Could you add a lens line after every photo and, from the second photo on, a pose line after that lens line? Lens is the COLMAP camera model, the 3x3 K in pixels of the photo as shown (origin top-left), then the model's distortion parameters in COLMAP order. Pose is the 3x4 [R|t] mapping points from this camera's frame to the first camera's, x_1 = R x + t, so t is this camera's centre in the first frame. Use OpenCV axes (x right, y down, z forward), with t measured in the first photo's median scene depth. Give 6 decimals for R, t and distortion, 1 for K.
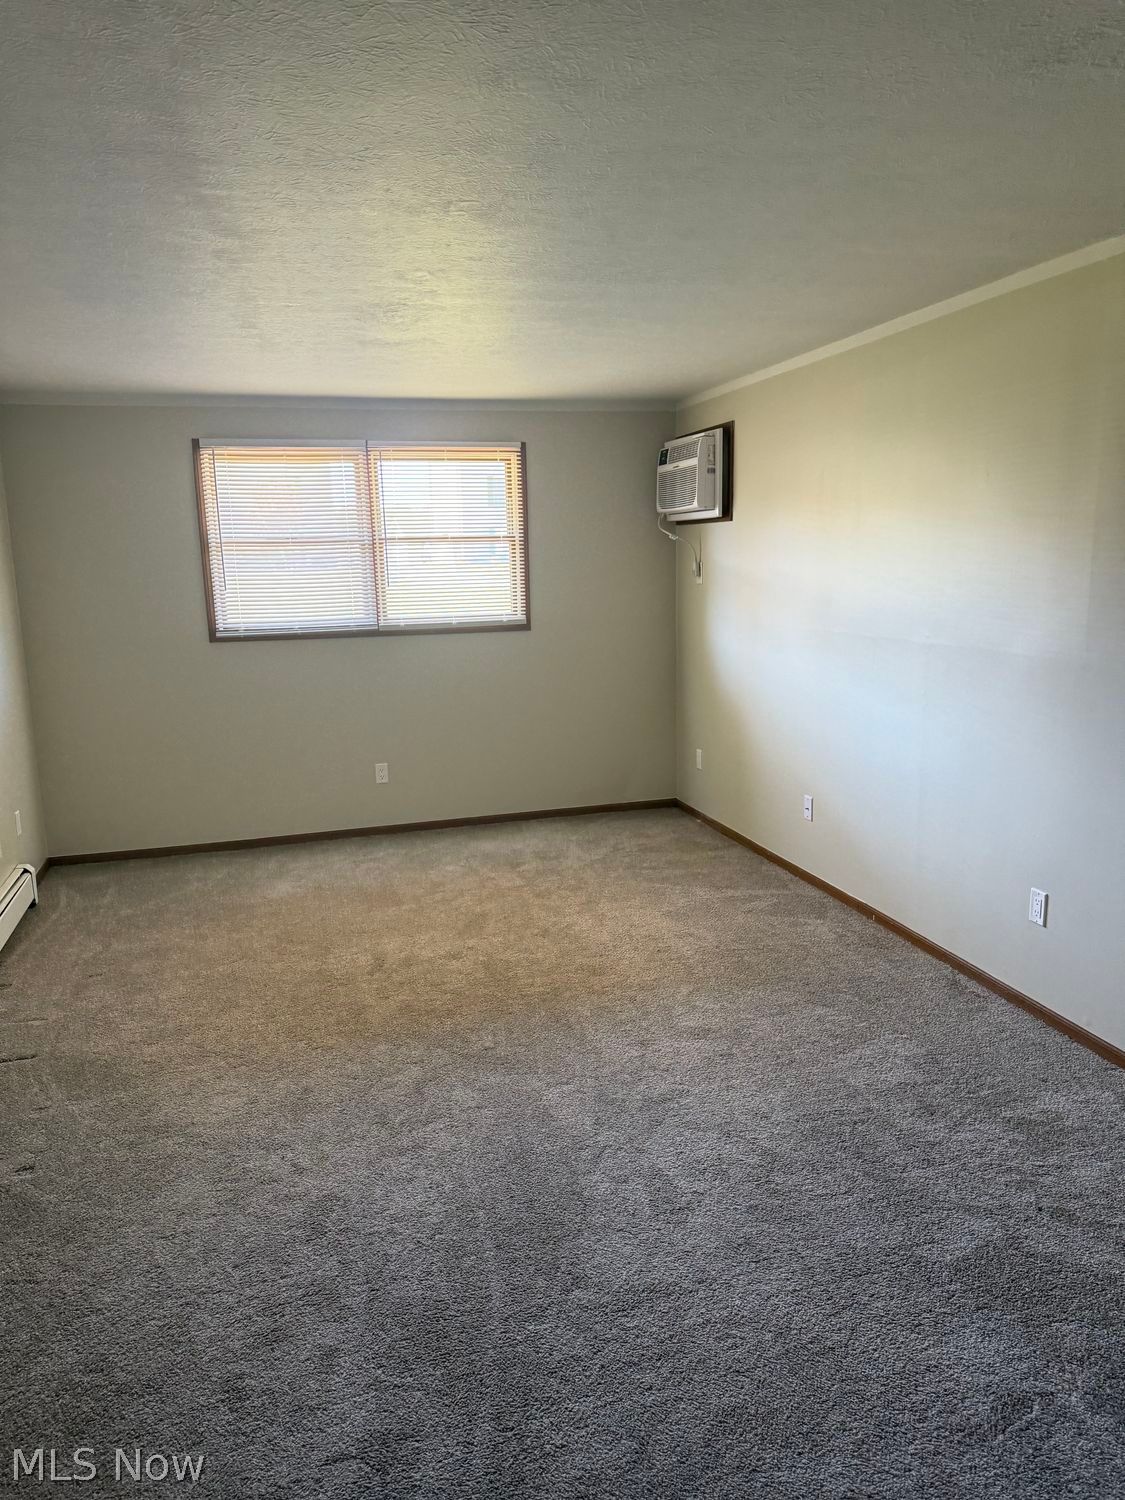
lens RADIAL K [[1057.3, 0, 559.1], [0, 1057.3, 753.8], [0, 0, 1]] dist [0.092030, -0.173812]
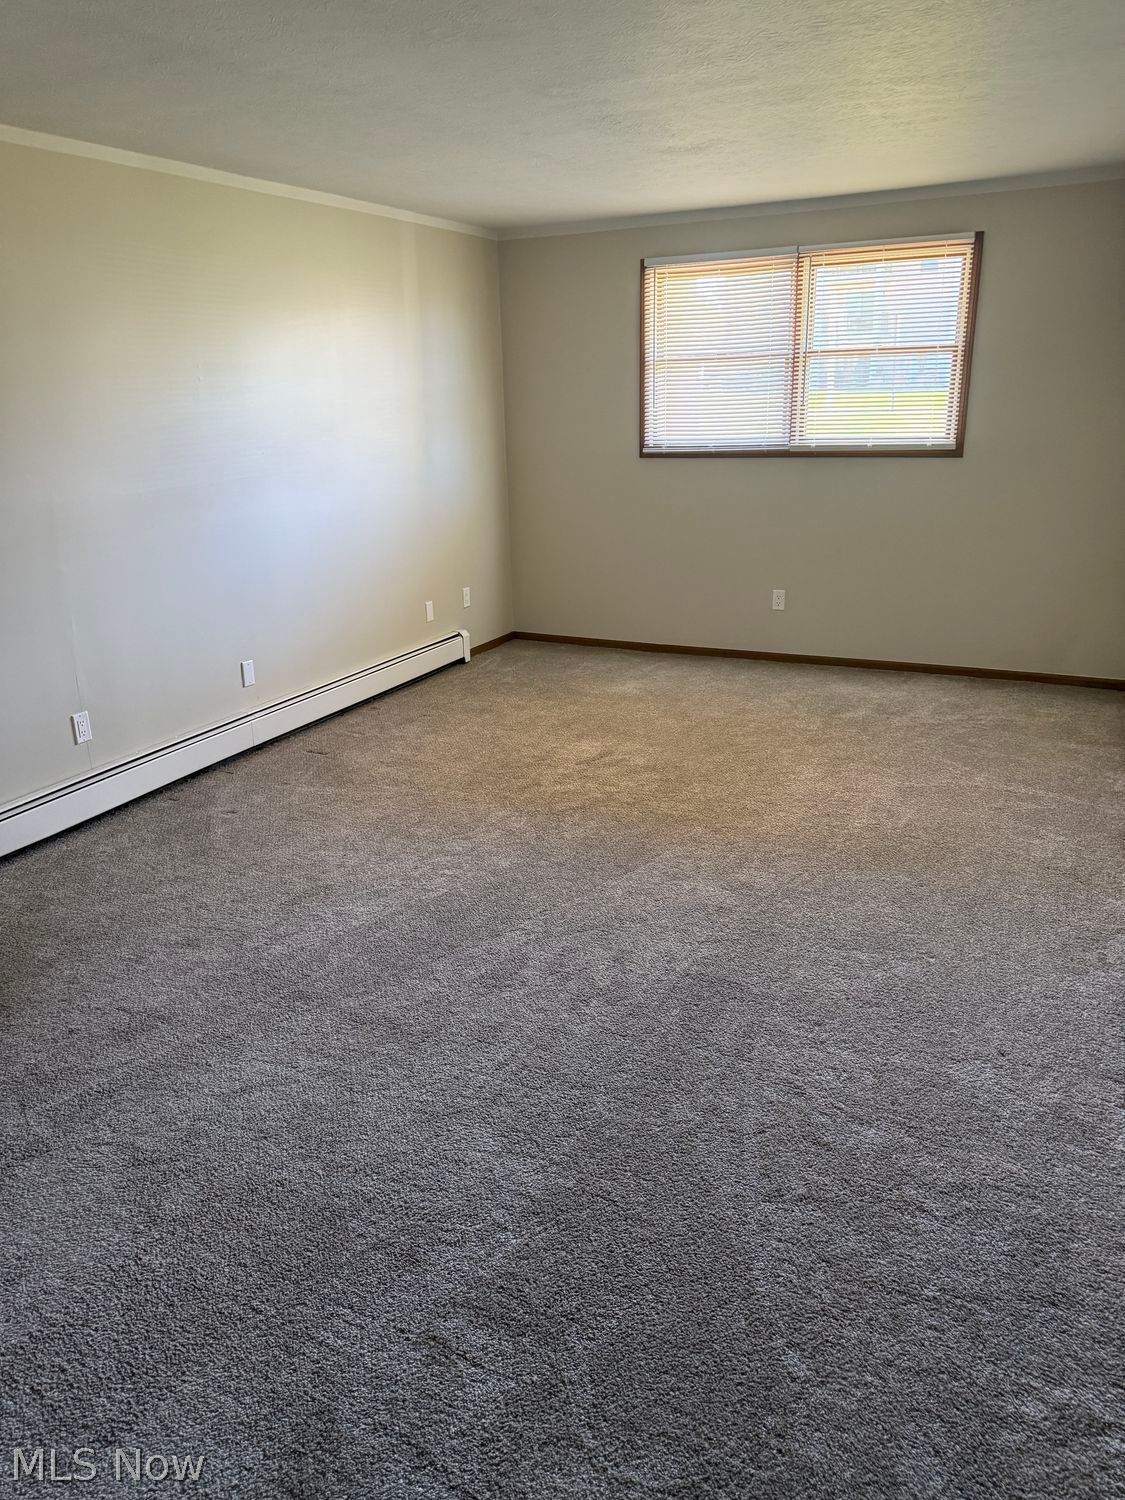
lens RADIAL K [[1057.3, 0, 559.1], [0, 1057.3, 753.8], [0, 0, 1]] dist [0.092030, -0.173812]
pose [[0.722391, 0.224526, -0.654018, 0.397309], [-0.118167, 0.971988, 0.203165, -0.021090], [0.681313, -0.069481, 0.728687, 0.125407]]
